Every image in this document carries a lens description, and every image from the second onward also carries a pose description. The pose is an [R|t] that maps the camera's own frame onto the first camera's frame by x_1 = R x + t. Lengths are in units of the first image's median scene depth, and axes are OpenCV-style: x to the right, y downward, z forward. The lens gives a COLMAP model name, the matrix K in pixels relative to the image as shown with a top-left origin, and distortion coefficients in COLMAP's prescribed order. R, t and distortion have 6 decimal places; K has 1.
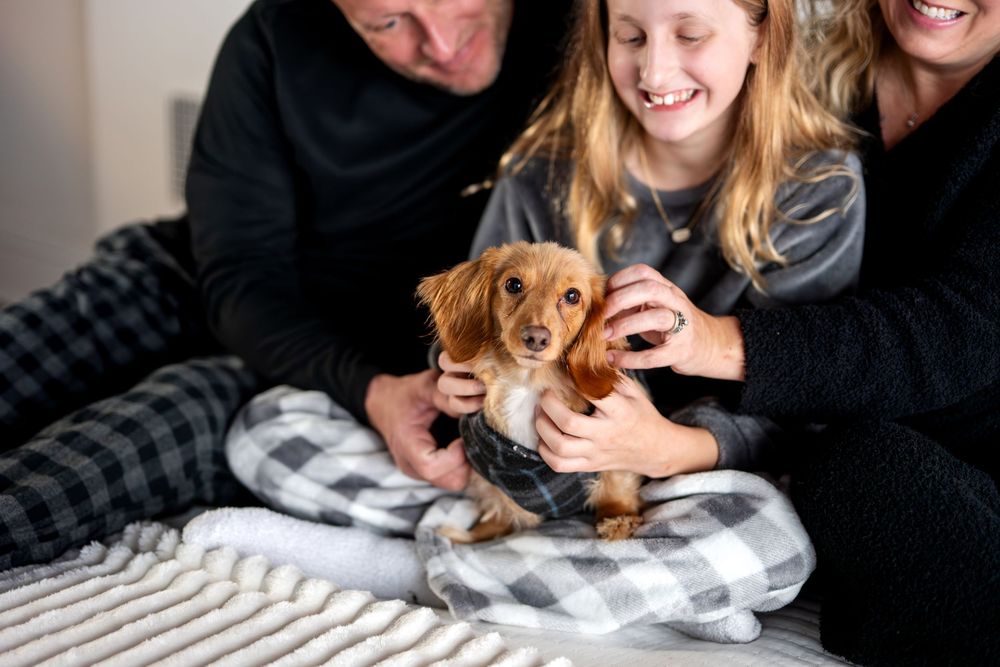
lens RADIAL K [[1444.8, 0, 501.6], [0, 1444.8, 334.6], [0, 0, 1]] dist [-0.006321, -0.044102]
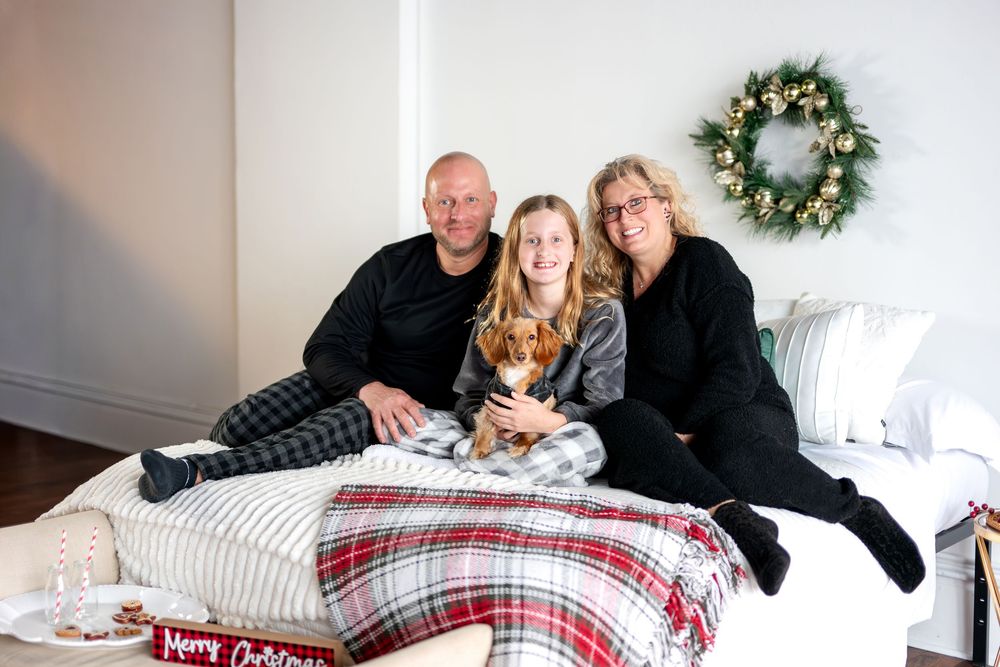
lens RADIAL K [[1422.6, 0, 496.8], [0, 1422.6, 336.0], [0, 0, 1]] dist [-0.006754, 0.028651]
pose [[0.999554, -0.020008, -0.022189, 0.077707], [0.015944, 0.985285, -0.170174, 0.366996], [0.025268, 0.169744, 0.985164, -1.517996]]
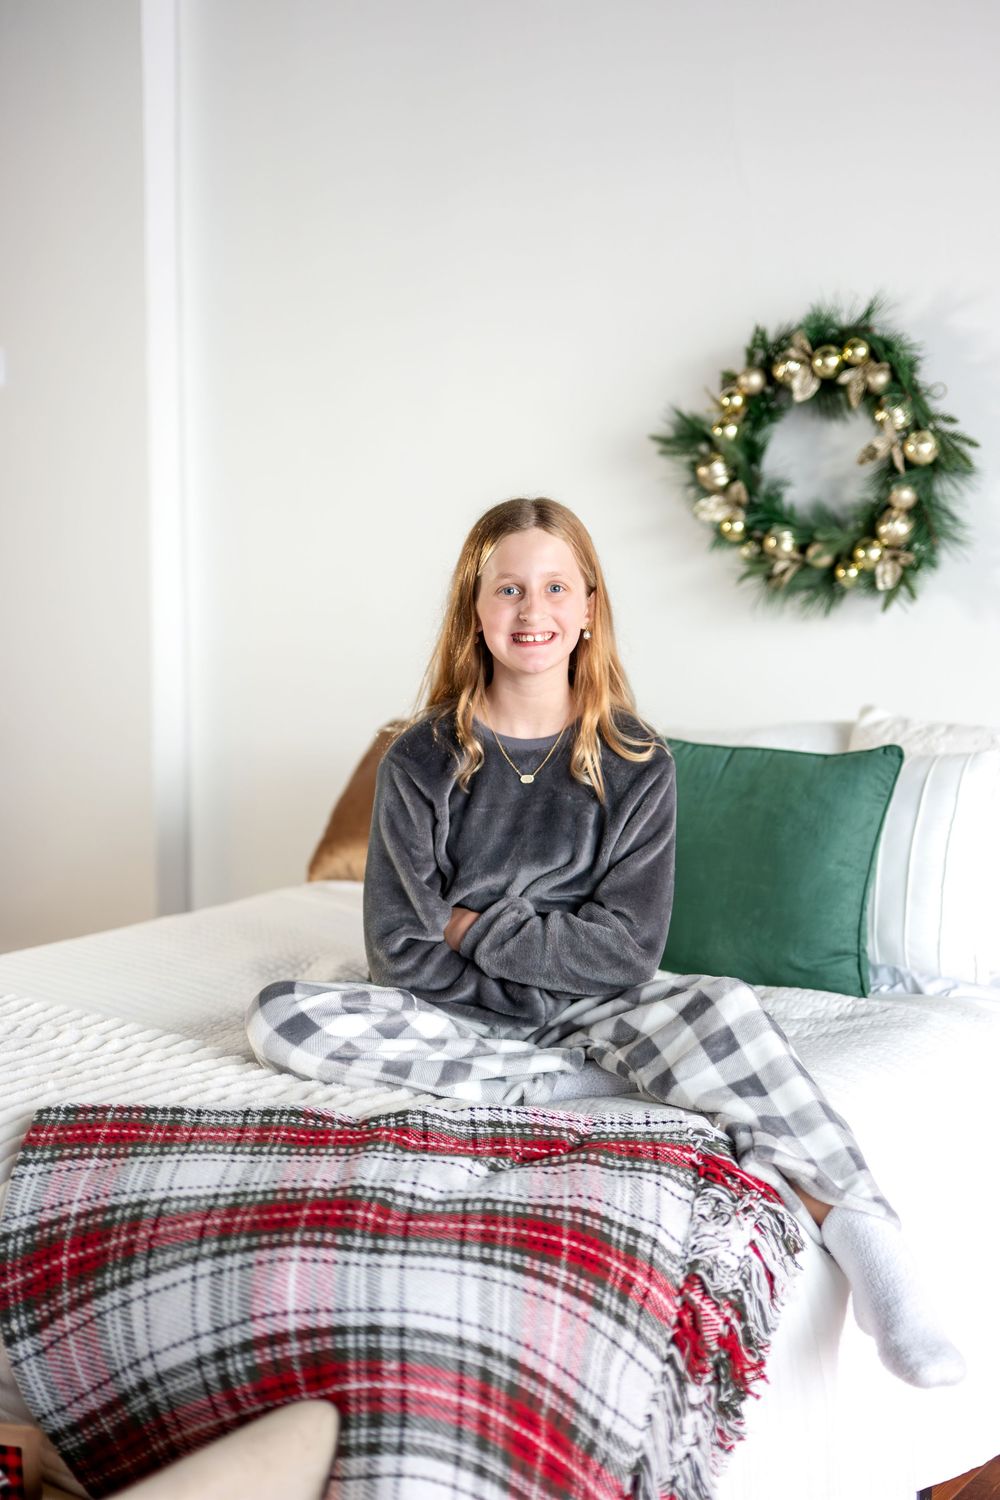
lens RADIAL K [[2067.8, 0, 496.7], [0, 2067.8, 749.8], [0, 0, 1]] dist [-0.014636, 0.125471]
pose [[0.996806, -0.040875, 0.068601, 0.044306], [0.051430, 0.985786, -0.159939, 0.208446], [-0.061089, 0.162956, 0.984740, -1.008953]]
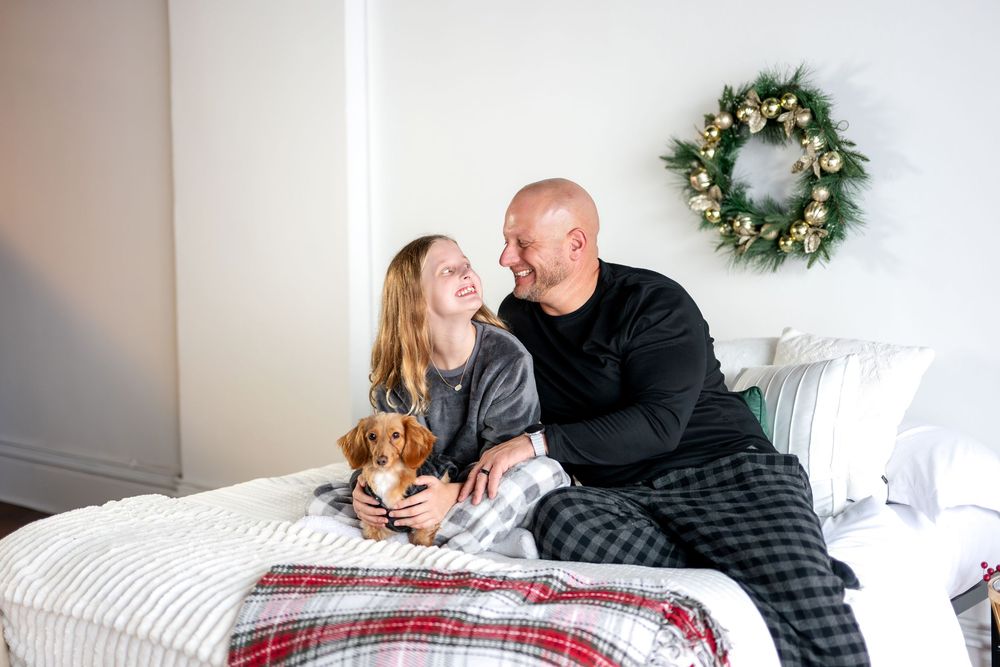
lens RADIAL K [[1454.8, 0, 477.0], [0, 1454.8, 301.3], [0, 0, 1]] dist [-0.055276, 0.099699]
pose [[0.998858, -0.041337, -0.023955, 0.136335], [0.035183, 0.975636, -0.216558, 0.299224], [0.032323, 0.215468, 0.975976, -1.268730]]
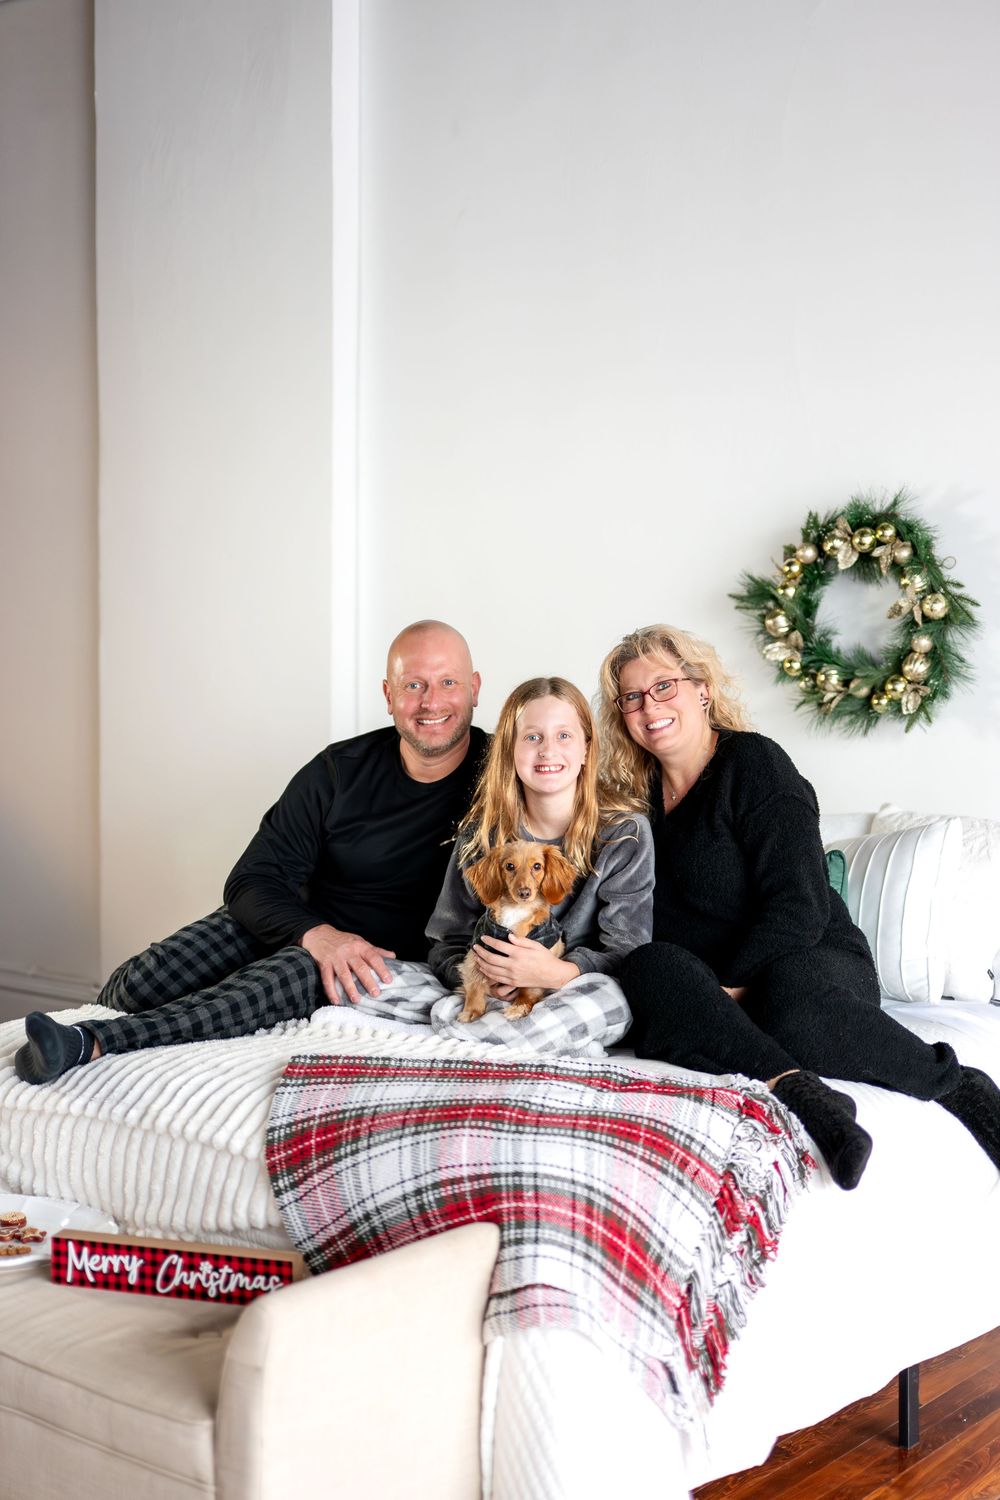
lens RADIAL K [[2167.2, 0, 502.4], [0, 2167.2, 746.5], [0, 0, 1]] dist [-0.006321, -0.044102]
pose [[0.999522, -0.026237, 0.016341, -0.001341], [0.029285, 0.972956, -0.229127, 0.461101], [-0.009888, 0.229497, 0.973259, -1.936720]]
